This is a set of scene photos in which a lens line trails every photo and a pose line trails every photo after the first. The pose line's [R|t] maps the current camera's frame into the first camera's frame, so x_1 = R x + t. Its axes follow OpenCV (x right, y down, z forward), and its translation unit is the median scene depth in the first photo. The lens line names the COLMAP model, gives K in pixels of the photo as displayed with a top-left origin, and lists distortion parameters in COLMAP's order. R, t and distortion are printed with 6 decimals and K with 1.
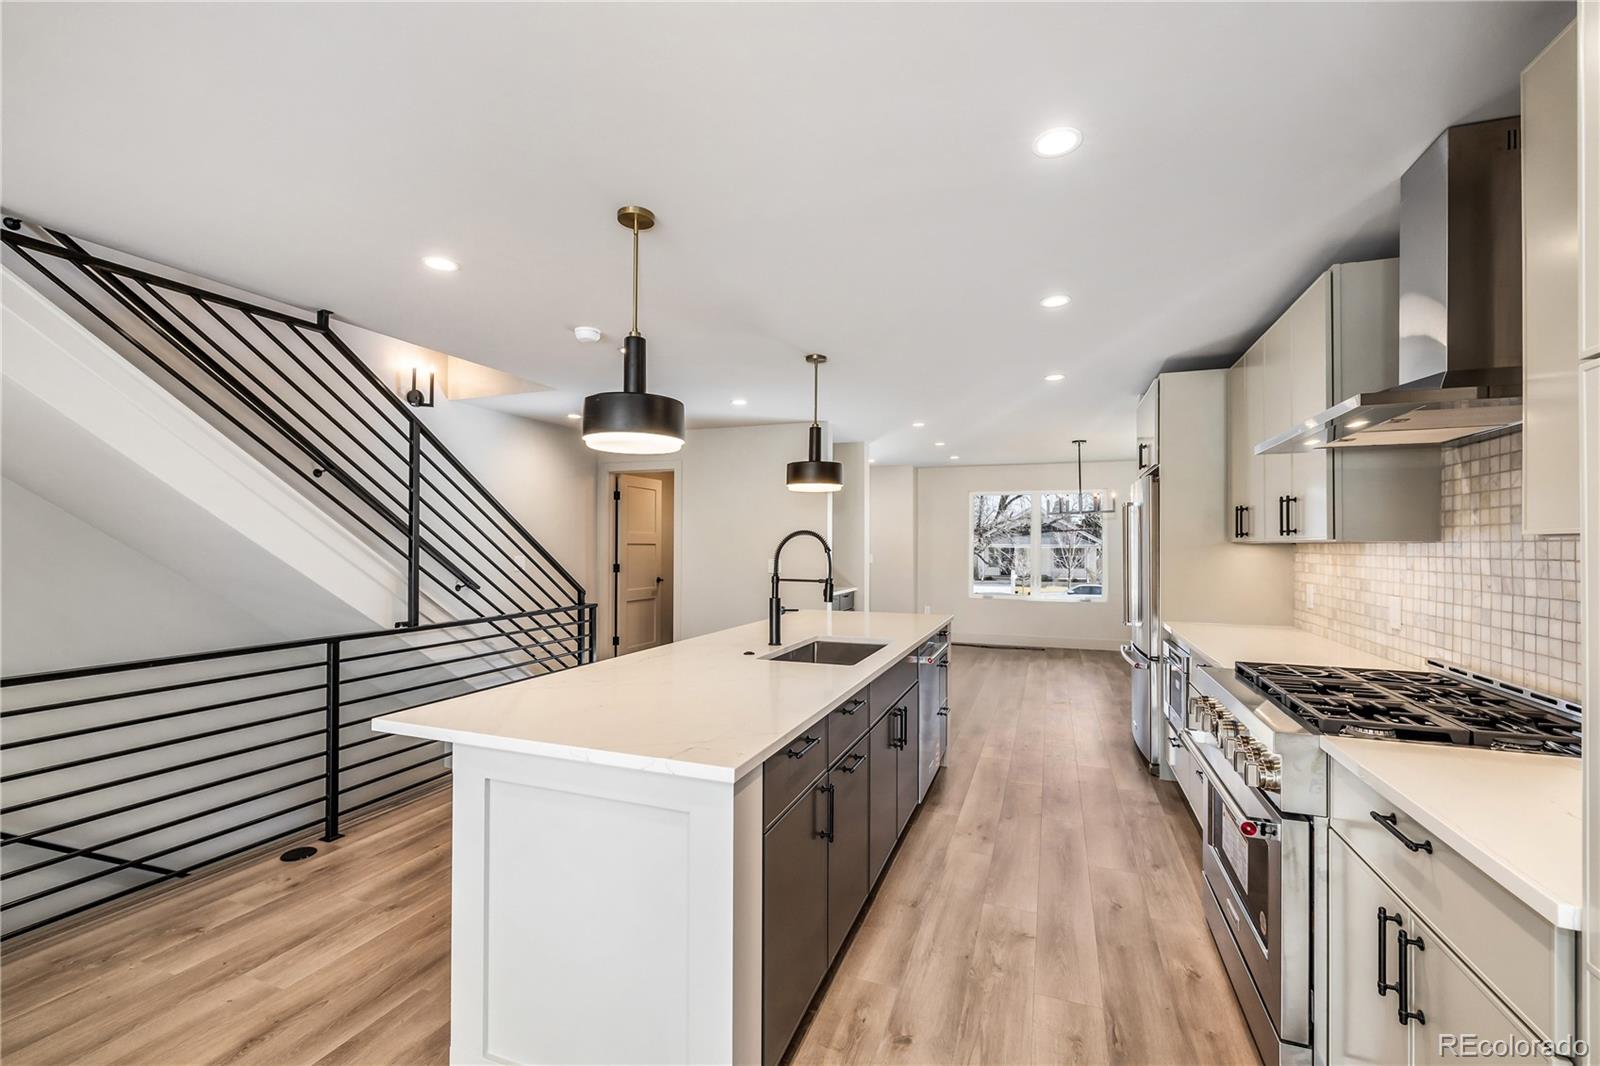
lens RADIAL K [[672.5, 0, 799.1], [0, 672.5, 535.9], [0, 0, 1]] dist [-0.001556, -0.000685]
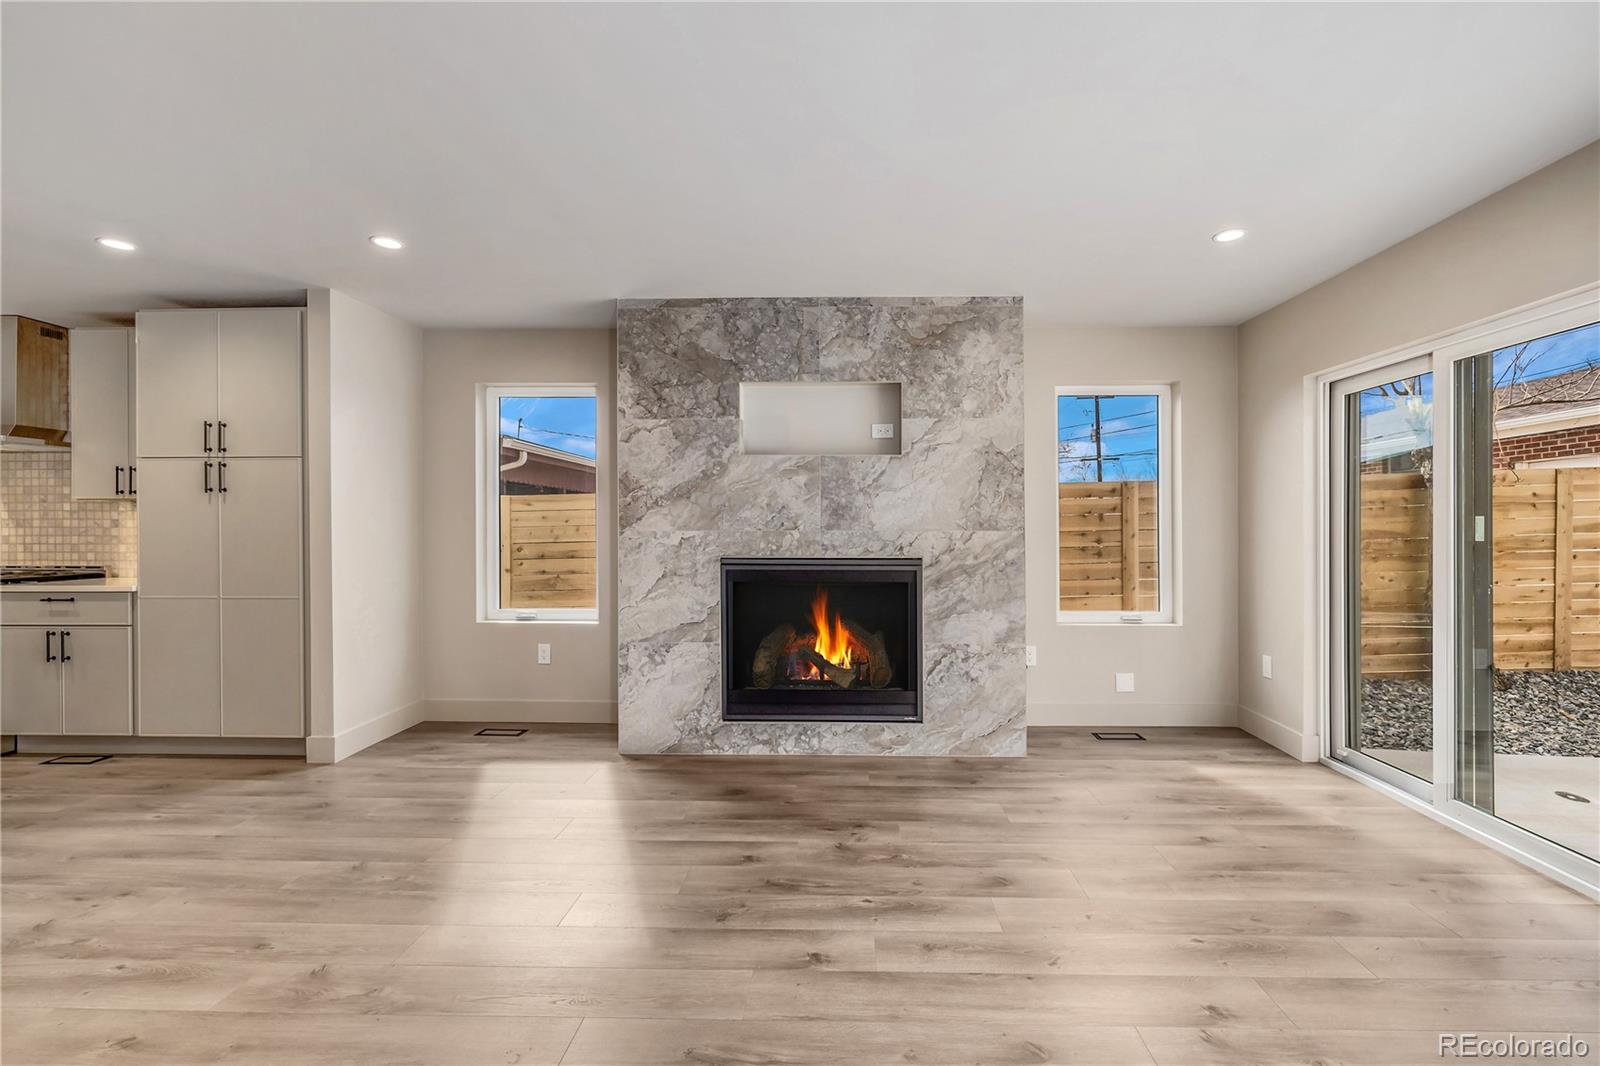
lens RADIAL K [[672.5, 0, 844.4], [0, 672.5, 534.3], [0, 0, 1]] dist [-0.001556, -0.000685]
pose [[-0.329744, -0.011878, 0.943996, -1.177328], [-0.015552, 0.999854, 0.007149, 0.034476], [-0.943942, -0.012324, -0.329881, -0.499109]]
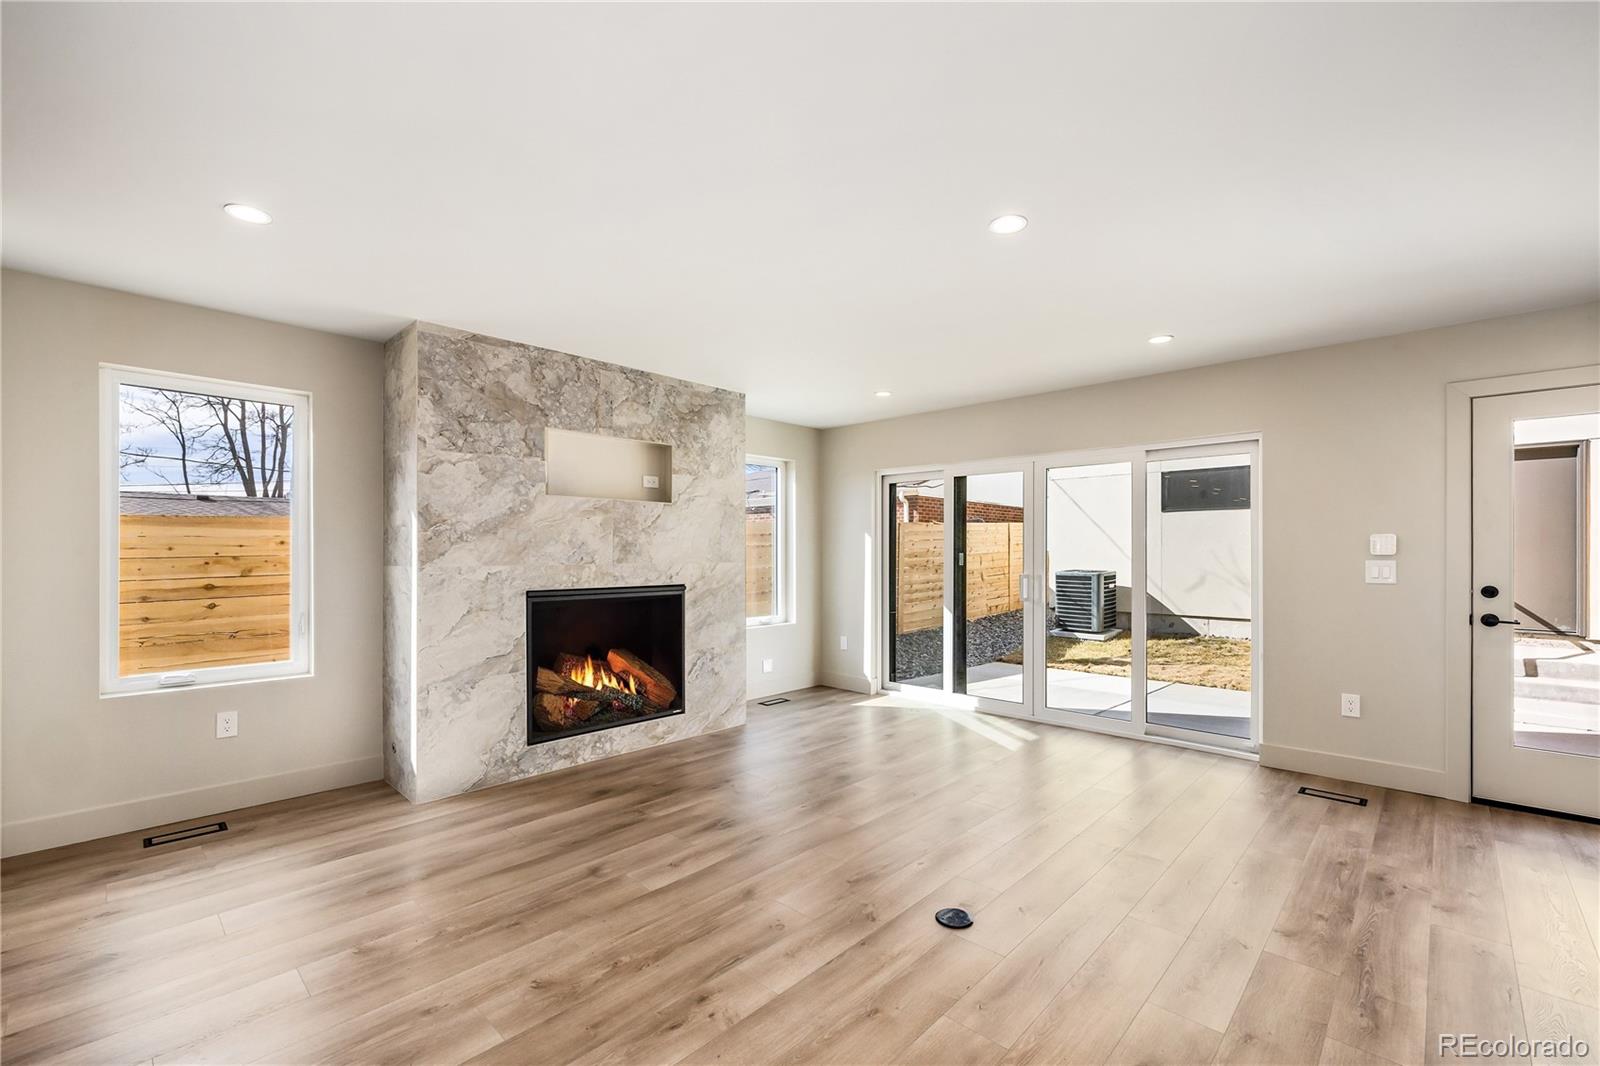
lens RADIAL K [[672.5, 0, 774.7], [0, 672.5, 562.0], [0, 0, 1]] dist [-0.001556, -0.000685]
pose [[-0.910186, -0.008355, 0.414115, -0.927463], [-0.007850, 0.999965, 0.002921, 0.026792], [-0.414125, -0.000592, -0.910220, 0.247432]]
